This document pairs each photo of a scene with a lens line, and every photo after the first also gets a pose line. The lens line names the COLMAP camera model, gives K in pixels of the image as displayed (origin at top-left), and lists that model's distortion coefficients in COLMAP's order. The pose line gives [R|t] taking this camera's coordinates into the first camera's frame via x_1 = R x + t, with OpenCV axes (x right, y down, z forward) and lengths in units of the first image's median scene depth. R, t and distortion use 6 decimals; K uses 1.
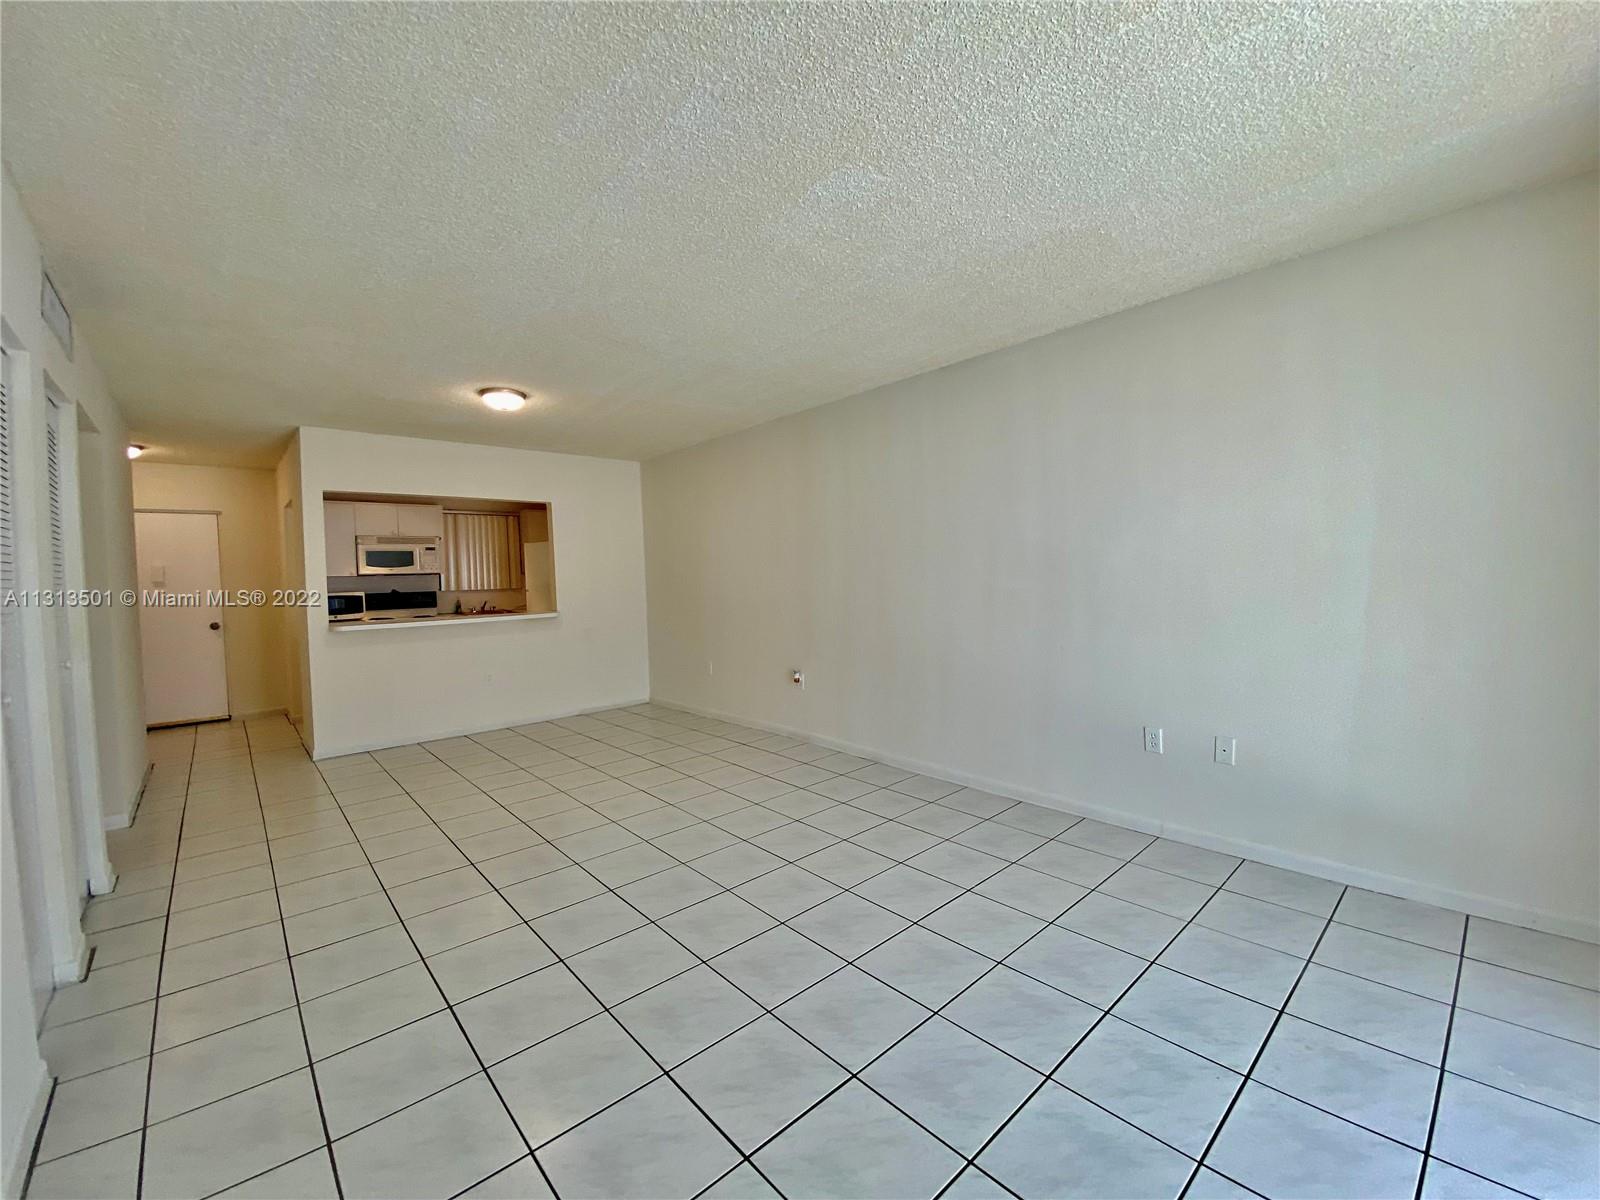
lens RADIAL K [[662.4, 0, 800.0], [0, 662.4, 600.0], [0, 0, 1]] dist [-0.000447, -0.000084]
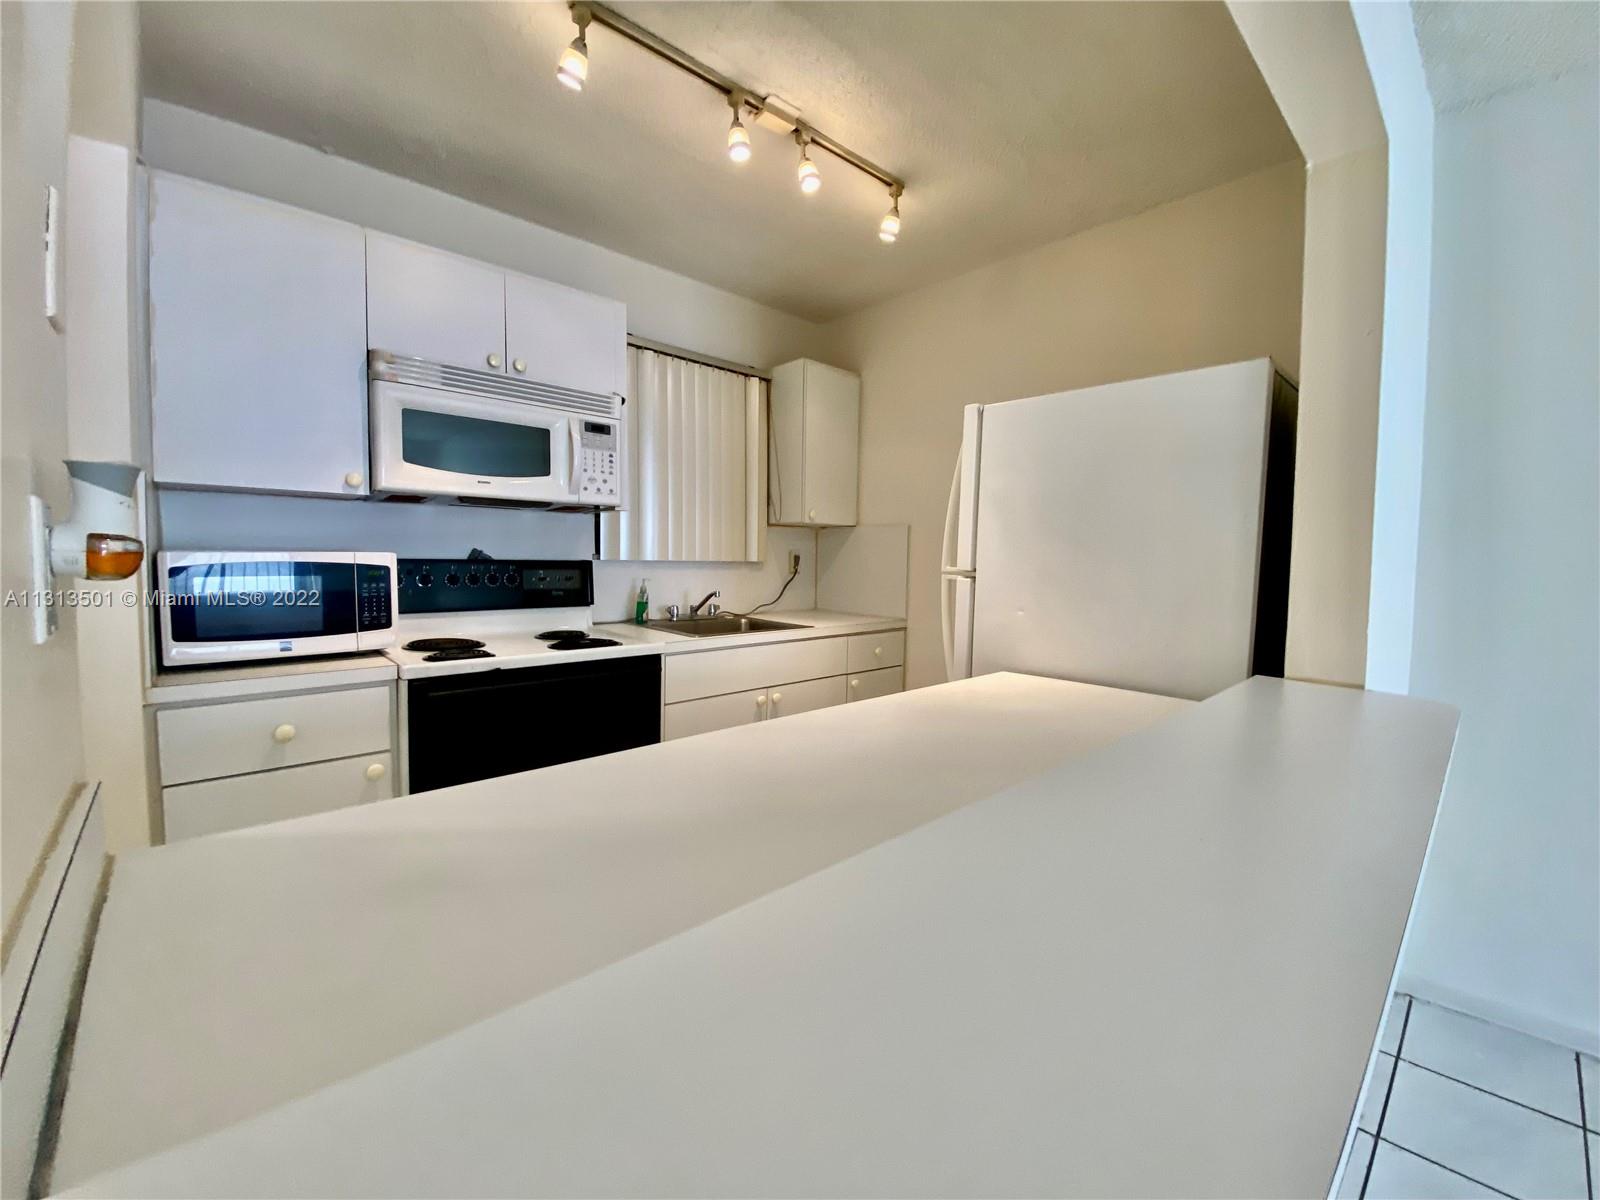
lens RADIAL K [[662.4, 0, 800.0], [0, 662.4, 600.0], [0, 0, 1]] dist [-0.000447, -0.000084]
pose [[0.998657, 0.037204, 0.036056, -0.472472], [-0.037924, 0.999091, 0.019485, -0.003514], [-0.035299, -0.020826, 0.999160, 0.678985]]
